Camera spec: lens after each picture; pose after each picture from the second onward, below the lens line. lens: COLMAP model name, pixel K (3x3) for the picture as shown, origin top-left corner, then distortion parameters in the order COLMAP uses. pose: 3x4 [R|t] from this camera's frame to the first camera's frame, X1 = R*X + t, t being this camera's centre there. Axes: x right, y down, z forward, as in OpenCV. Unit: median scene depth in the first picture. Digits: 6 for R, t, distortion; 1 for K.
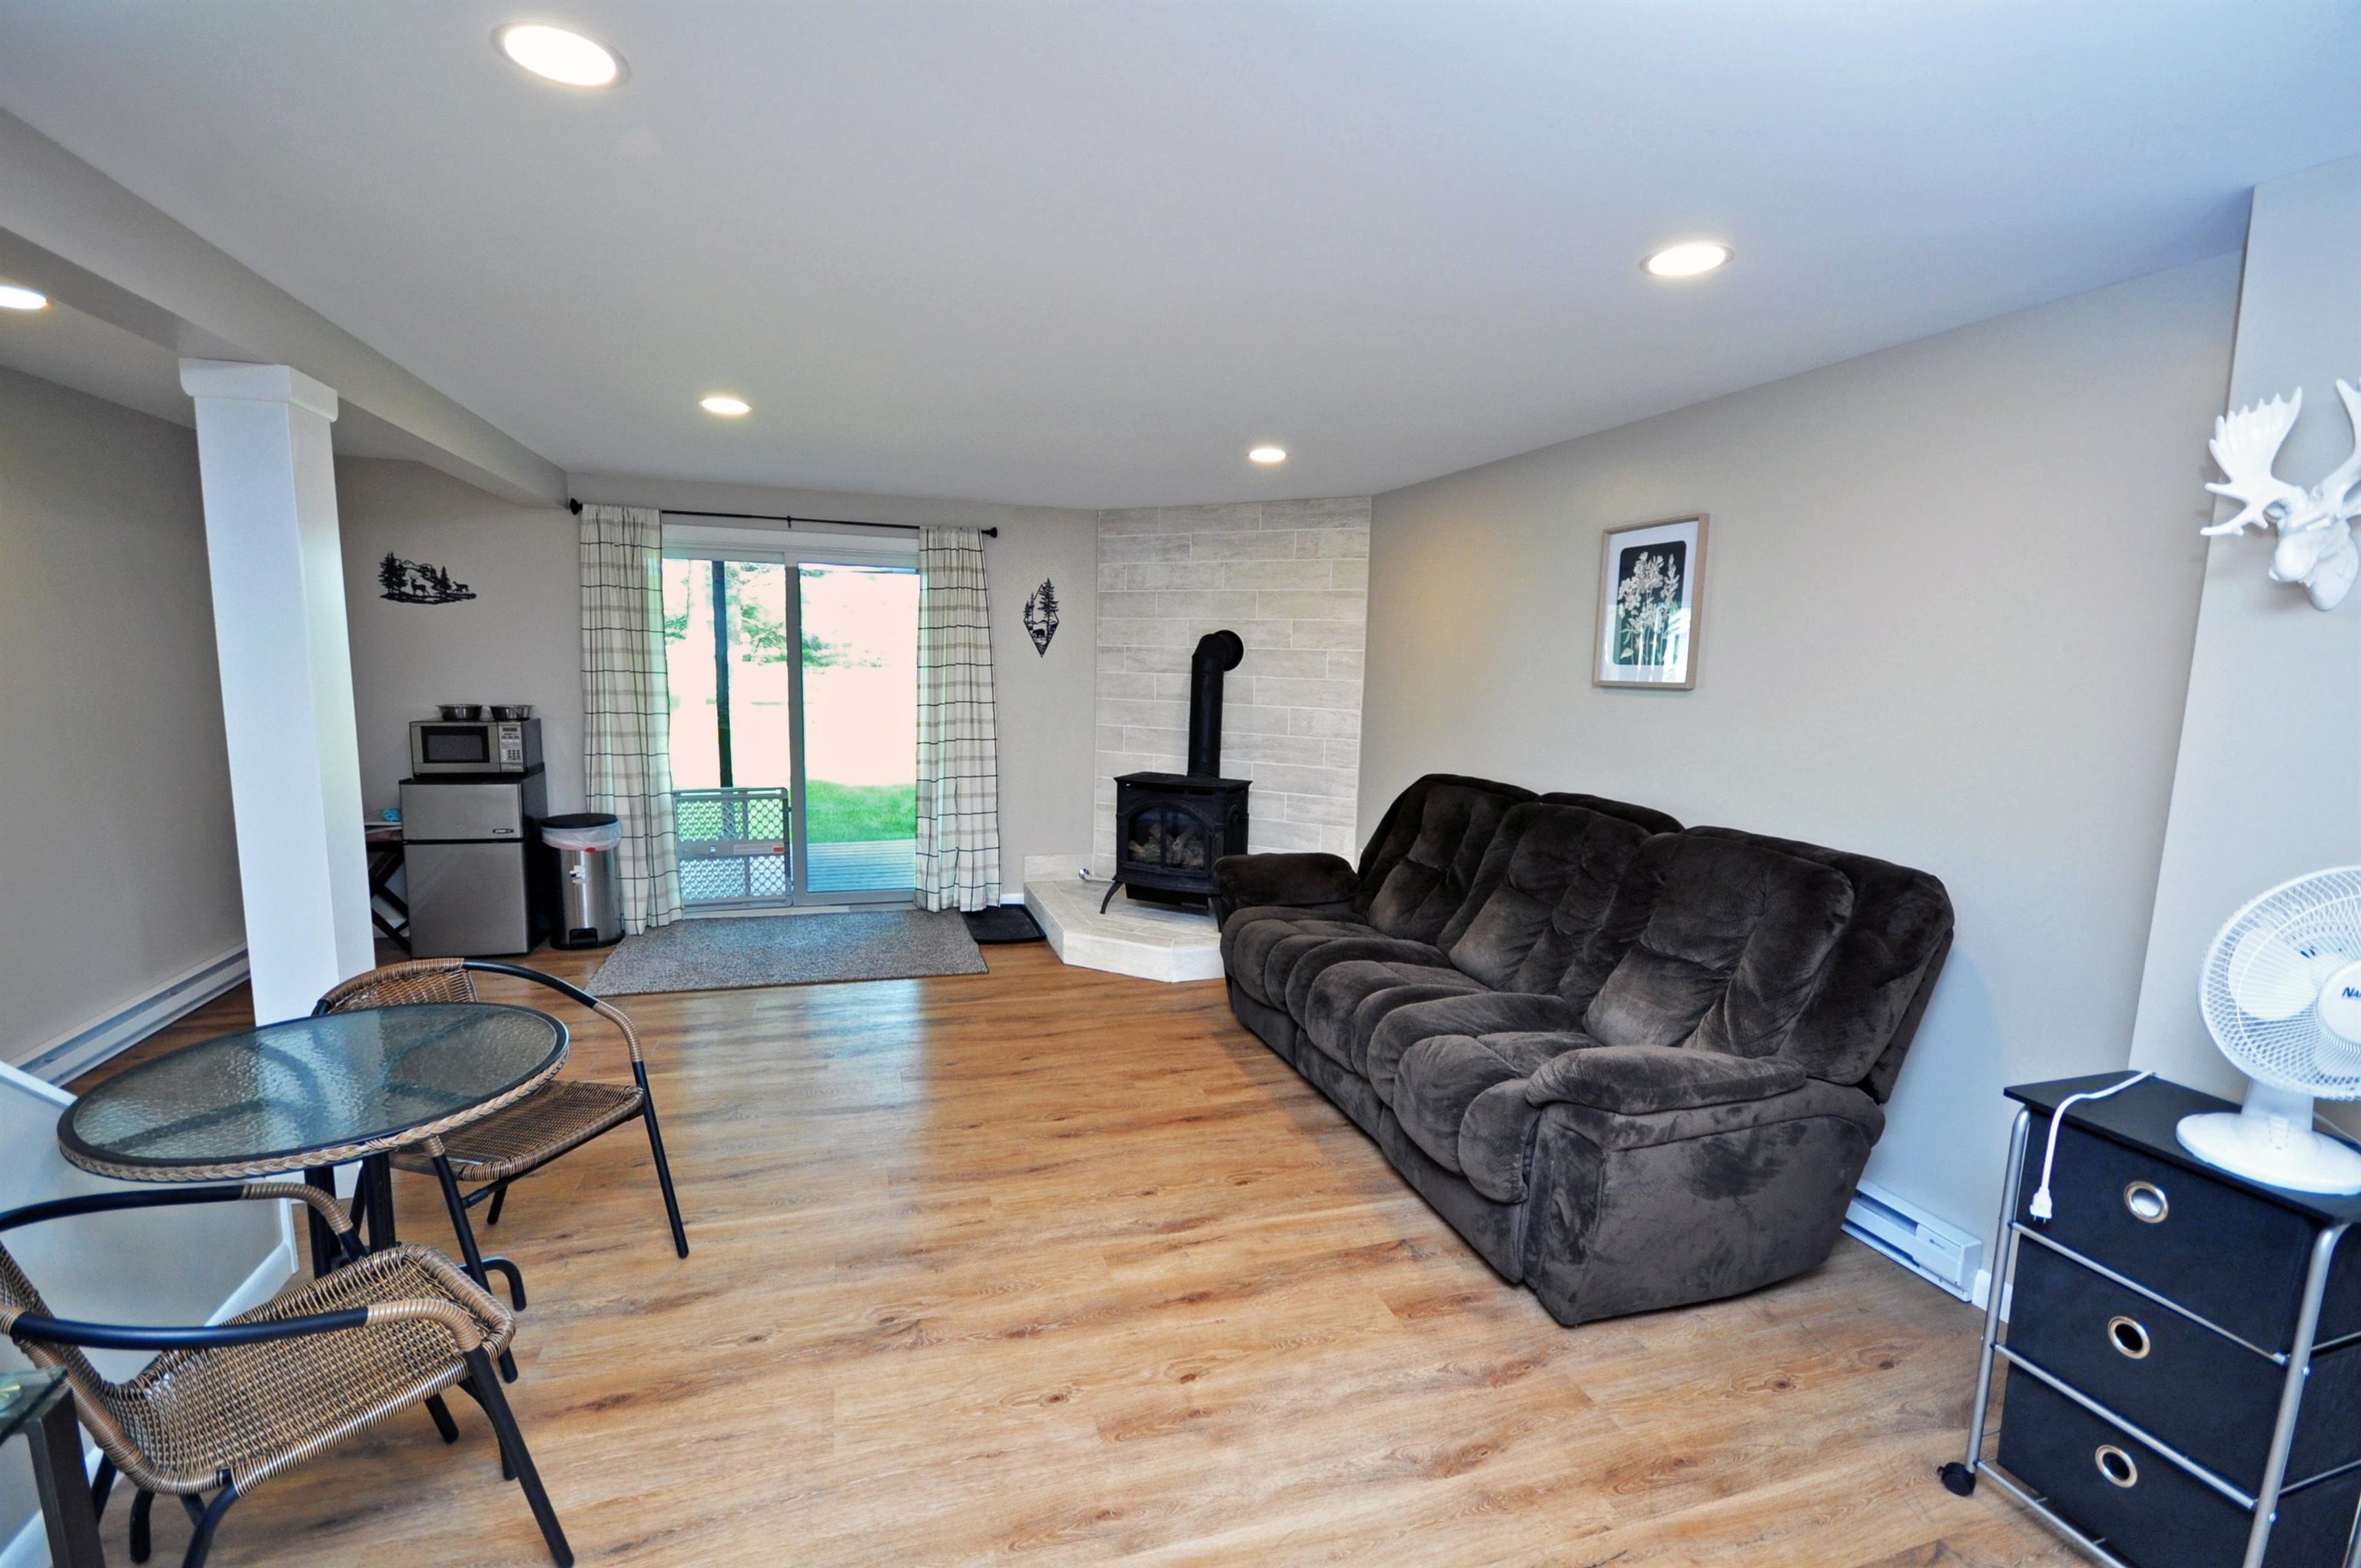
lens RADIAL K [[1036.0, 0, 1170.7], [0, 1036.0, 798.5], [0, 0, 1]] dist [-0.004555, -0.001764]
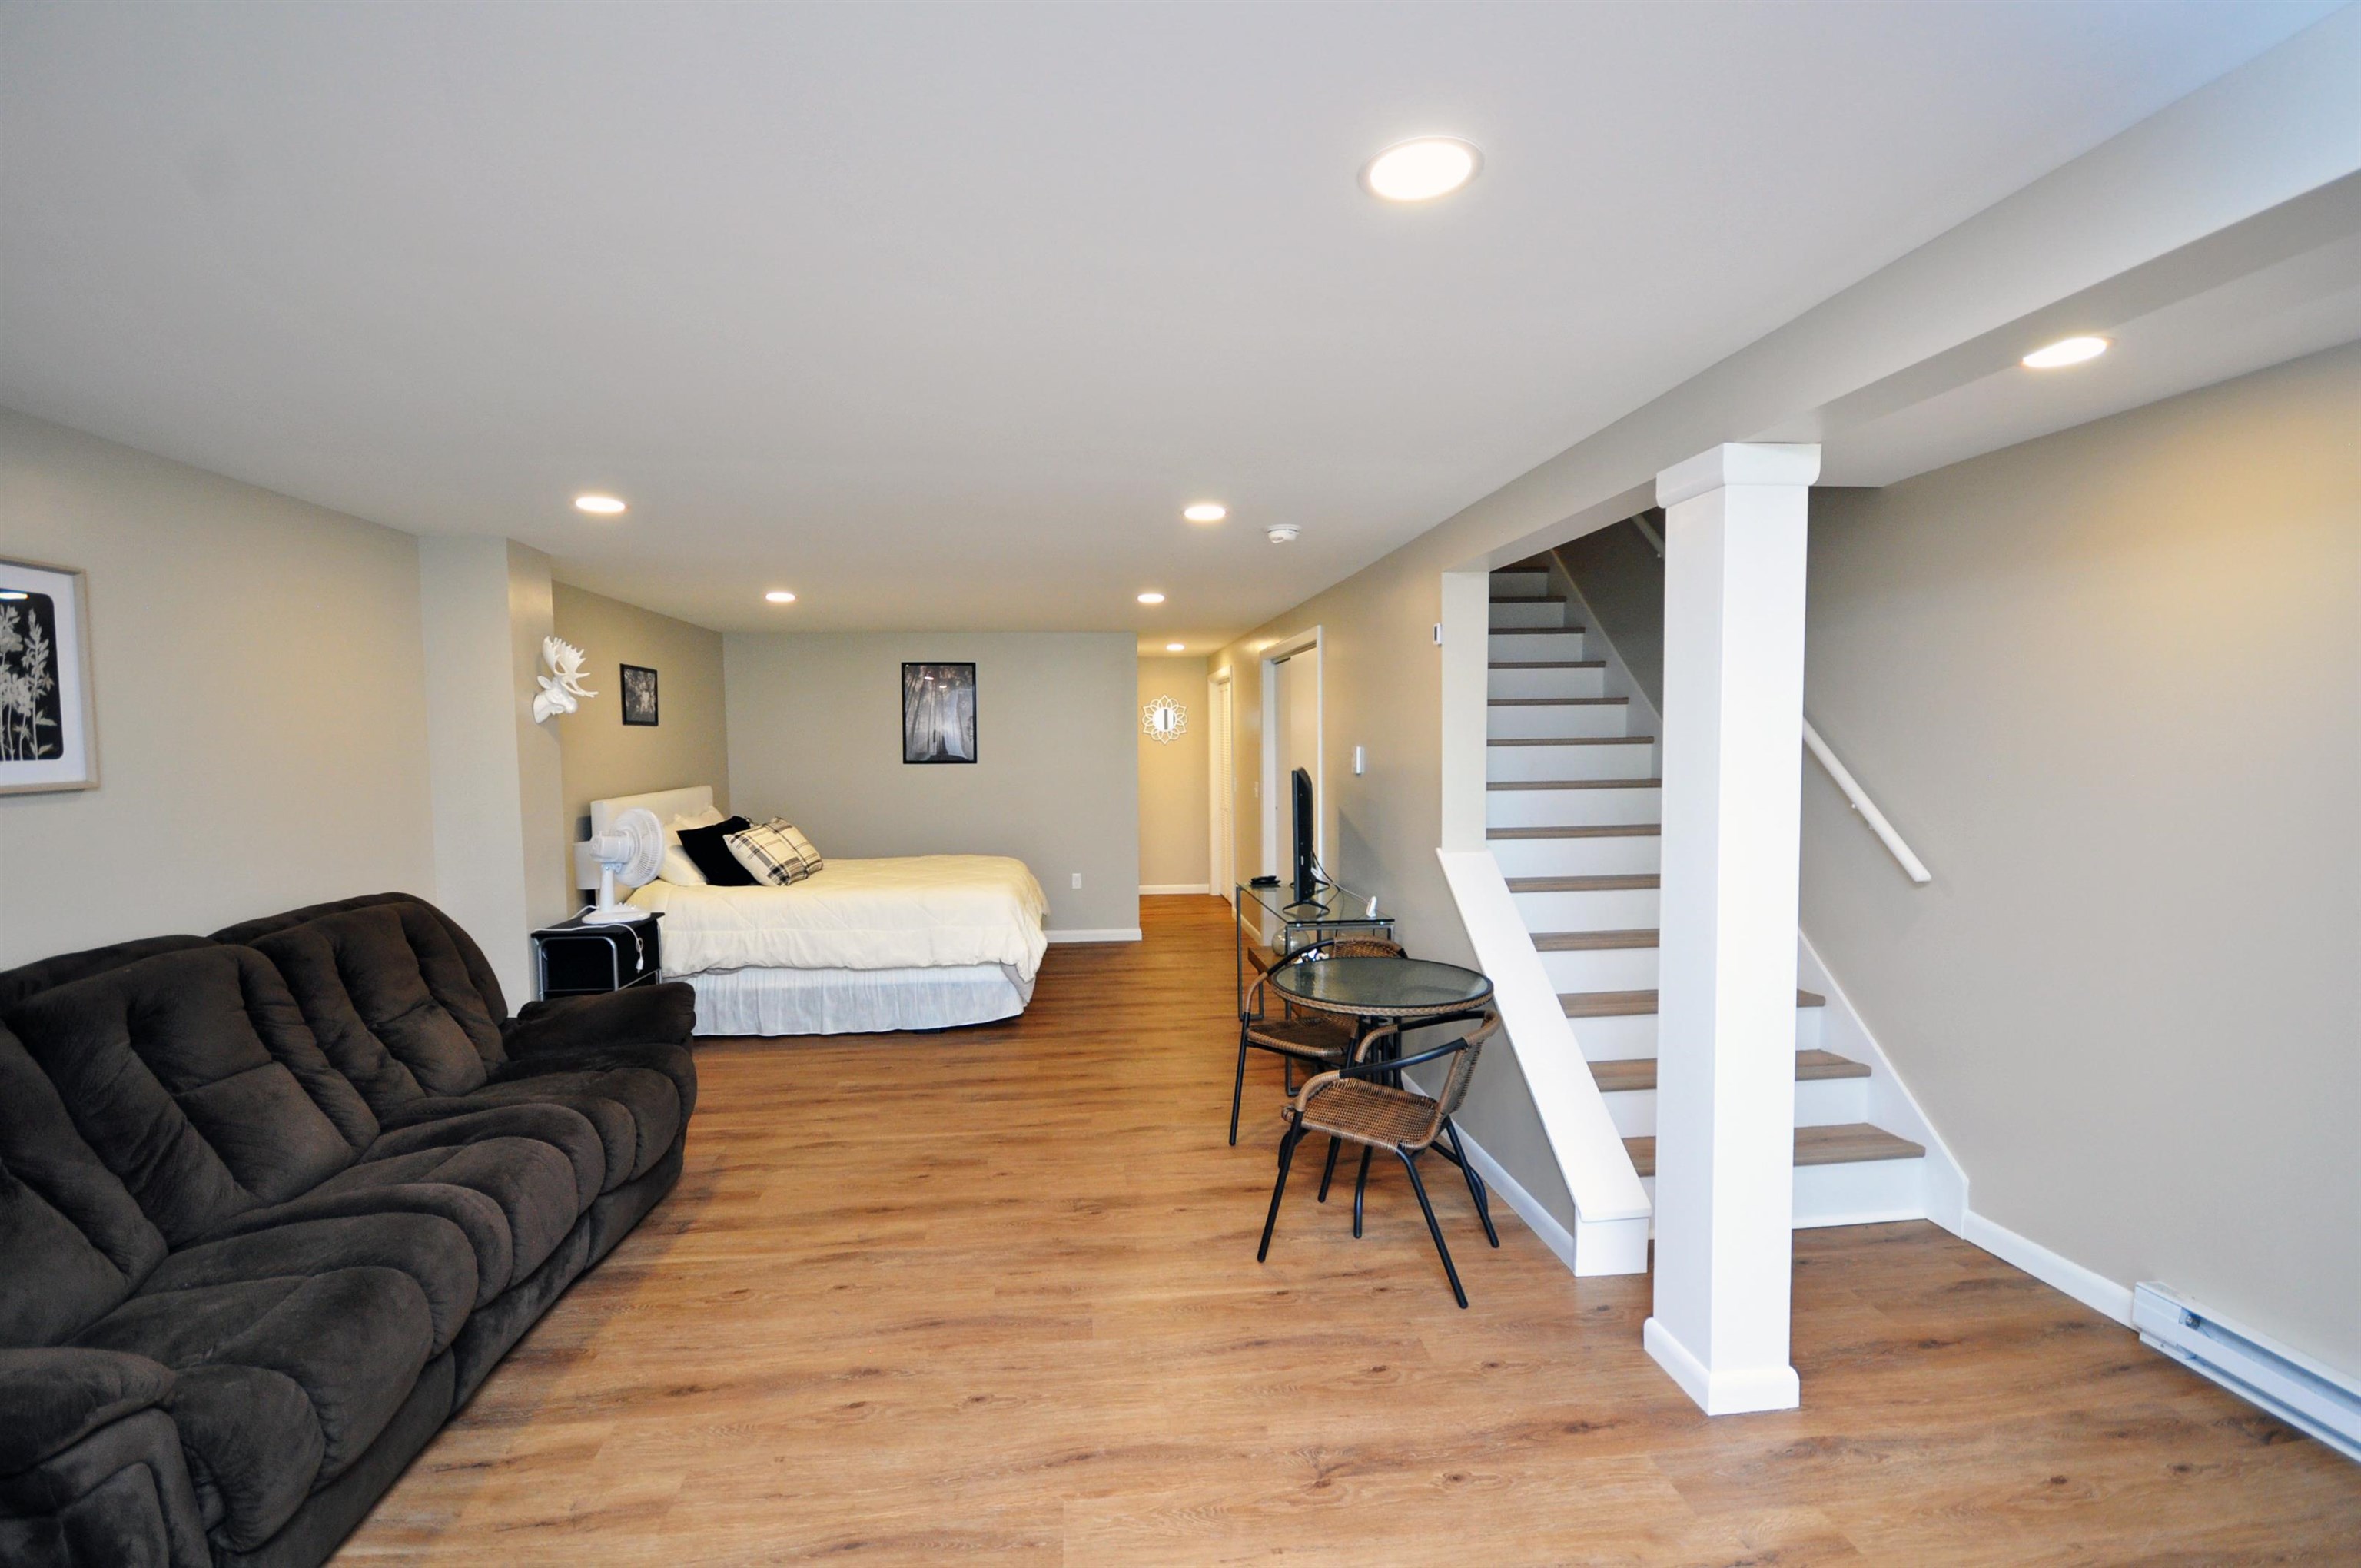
lens RADIAL K [[1036.0, 0, 1184.1], [0, 1036.0, 787.8], [0, 0, 1]] dist [-0.004555, -0.001764]
pose [[-0.982057, -0.023616, 0.187101, -0.459571], [0.012180, 0.982114, 0.187892, -0.242641], [-0.188192, 0.186800, -0.964204, 1.593959]]
